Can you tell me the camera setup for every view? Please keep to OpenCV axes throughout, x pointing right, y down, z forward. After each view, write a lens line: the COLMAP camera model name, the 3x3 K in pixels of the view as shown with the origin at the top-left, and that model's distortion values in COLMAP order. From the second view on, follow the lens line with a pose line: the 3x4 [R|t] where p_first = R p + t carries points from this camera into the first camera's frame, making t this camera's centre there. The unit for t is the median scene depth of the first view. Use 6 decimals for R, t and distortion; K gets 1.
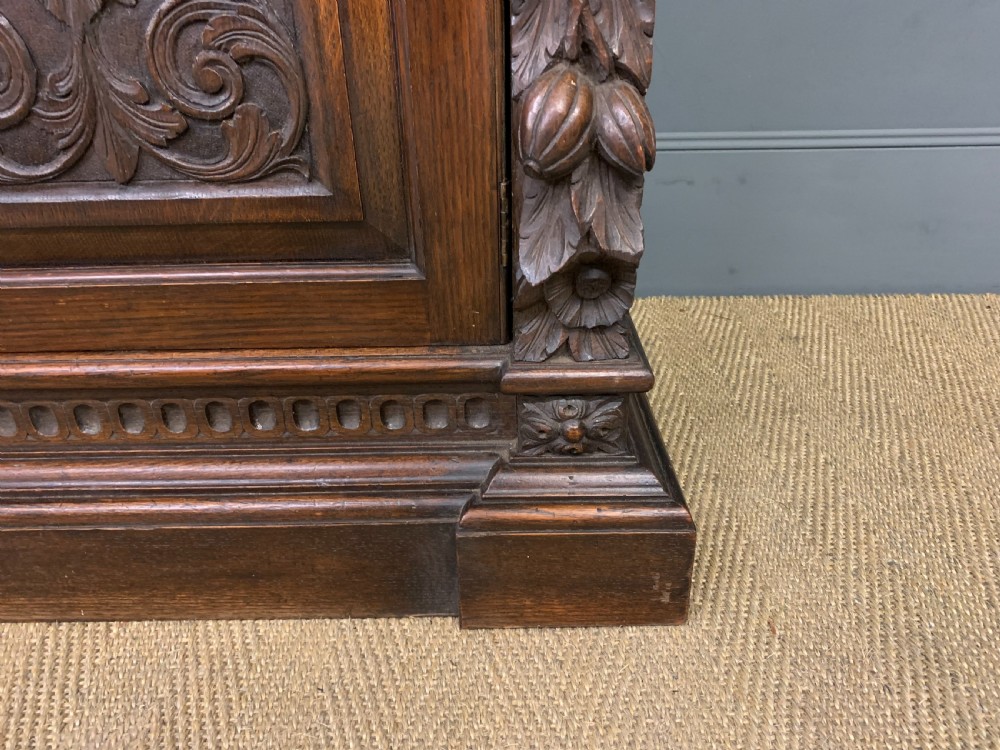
lens RADIAL K [[760.1, 0, 495.6], [0, 760.1, 374.5], [0, 0, 1]] dist [0.086235, -0.095321]
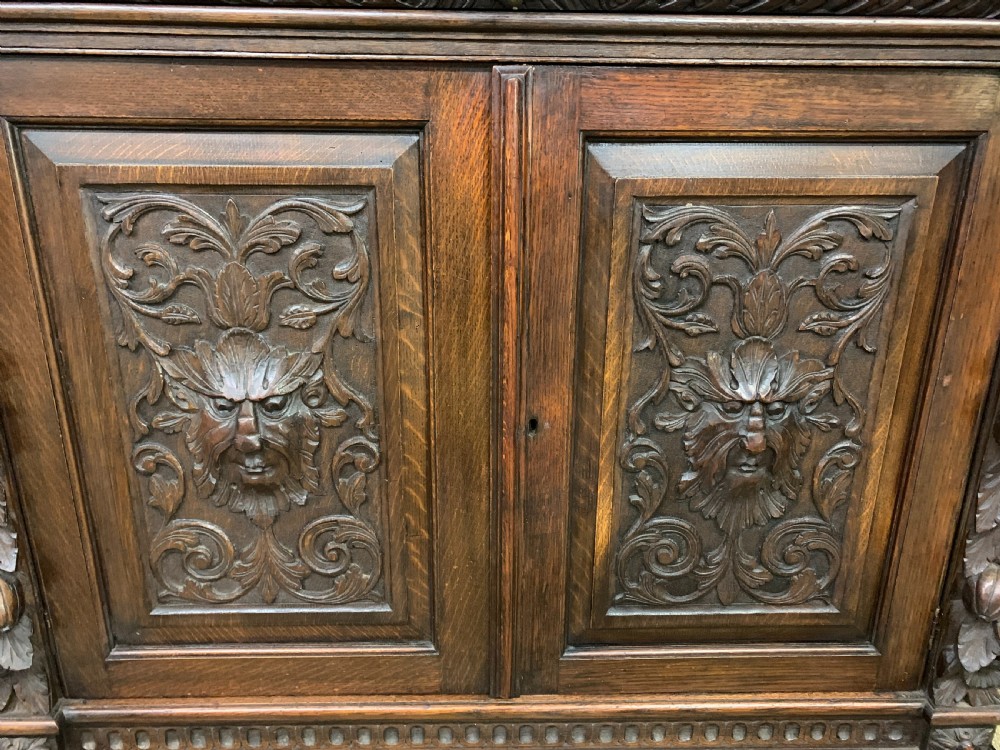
lens RADIAL K [[785.1, 0, 494.8], [0, 785.1, 375.9], [0, 0, 1]] dist [0.008351, 0.005317]
pose [[0.999345, 0.015875, 0.032509, -0.992698], [-0.009445, 0.981905, -0.189137, -0.384136], [-0.034923, 0.188707, 0.981412, -0.801206]]
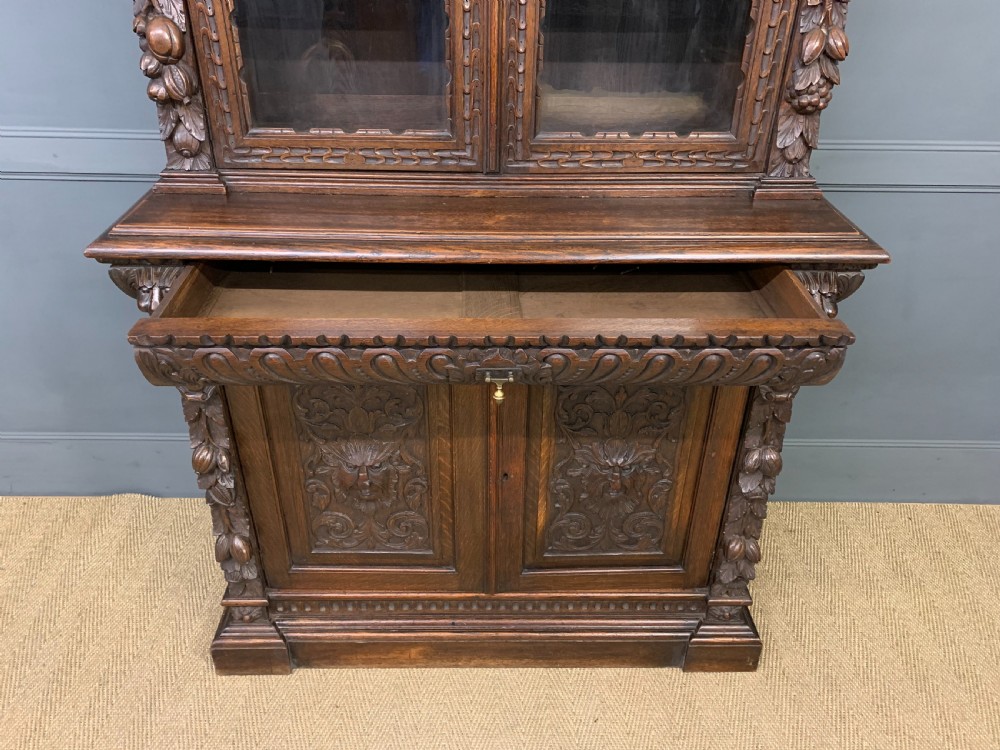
lens RADIAL K [[780.8, 0, 493.3], [0, 780.8, 373.8], [0, 0, 1]] dist [0.010530, 0.007799]
pose [[0.999525, 0.016492, 0.026028, -0.997139], [-0.017677, 0.998786, 0.045986, -1.092206], [-0.025238, -0.046425, 0.998603, -2.264582]]
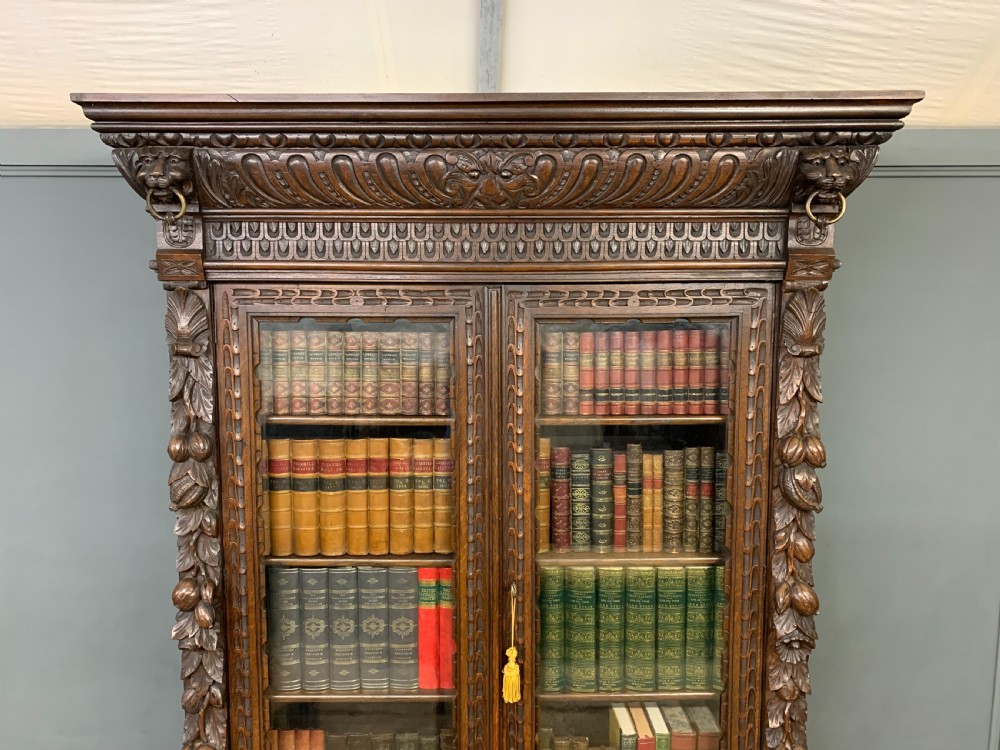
lens RADIAL K [[781.4, 0, 492.6], [0, 781.4, 377.3], [0, 0, 1]] dist [0.086738, -0.128803]
pose [[0.999932, 0.011630, -0.000200, -0.973637], [-0.010754, 0.917773, -0.396959, -2.125058], [-0.004433, 0.396935, 0.917836, -2.860271]]
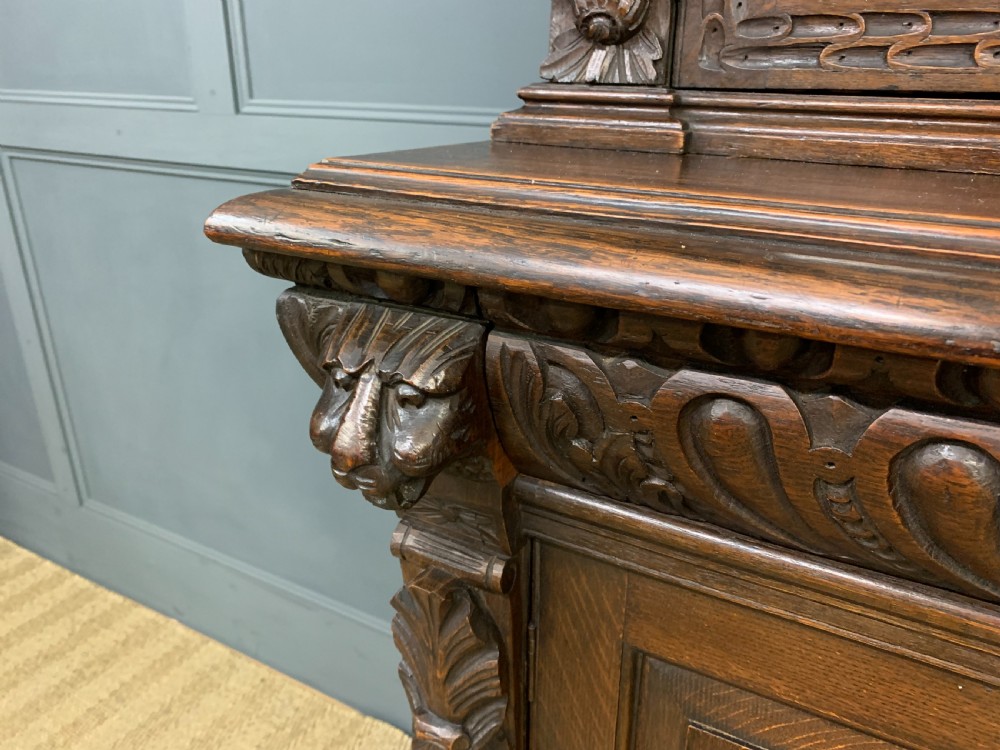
lens RADIAL K [[781.4, 0, 492.6], [0, 781.4, 377.3], [0, 0, 1]] dist [0.086738, -0.128803]
pose [[0.864260, 0.198189, -0.462359, -1.565350], [-0.264446, 0.960871, -0.082438, -1.197686], [0.427928, 0.193517, 0.882852, -0.396399]]
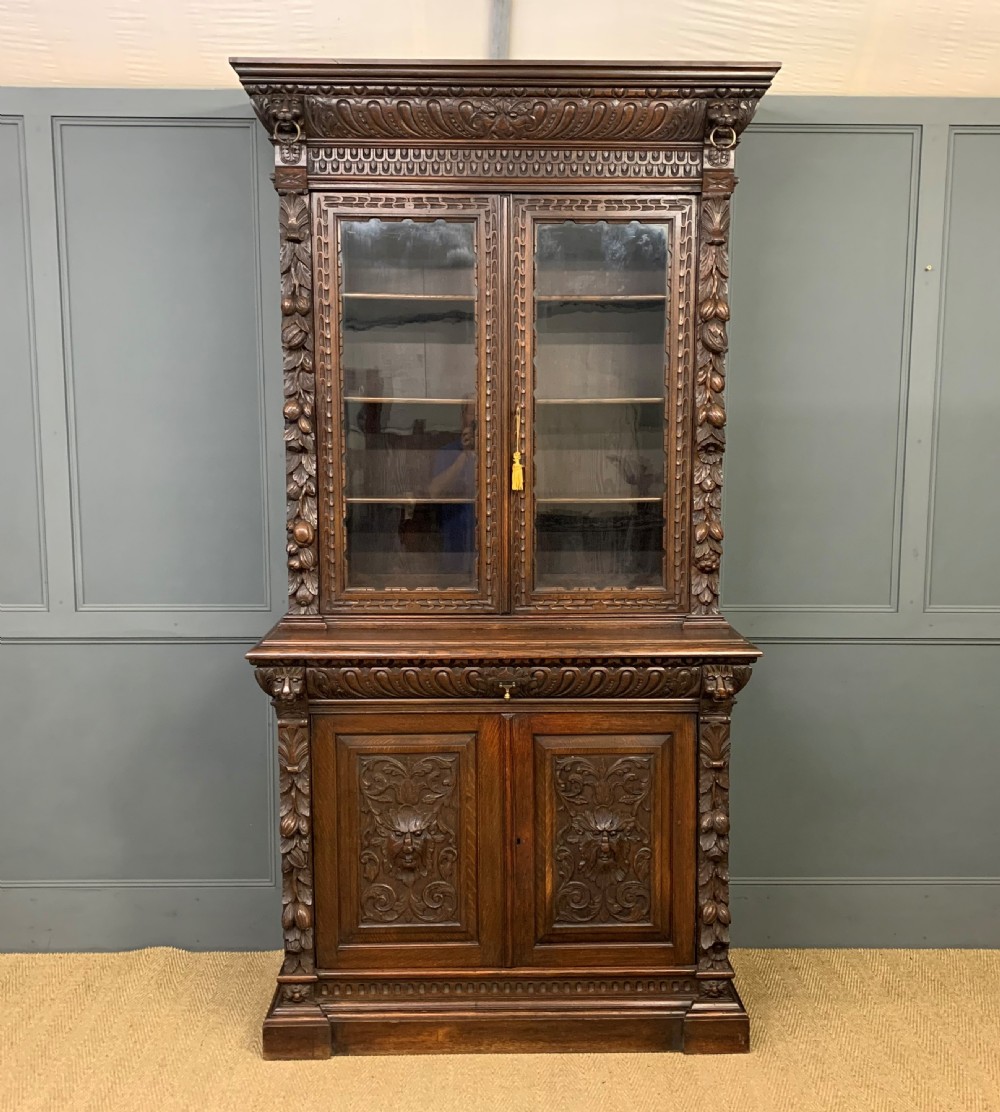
lens RADIAL K [[1199.6, 0, 518.1], [0, 1199.6, 545.0], [0, 0, 1]] dist [0.133458, -0.281784]
pose [[0.999578, 0.012046, 0.026415, -1.043685], [-0.000662, 0.919078, -0.394075, 0.419032], [-0.029024, 0.393892, 0.918698, -5.297801]]
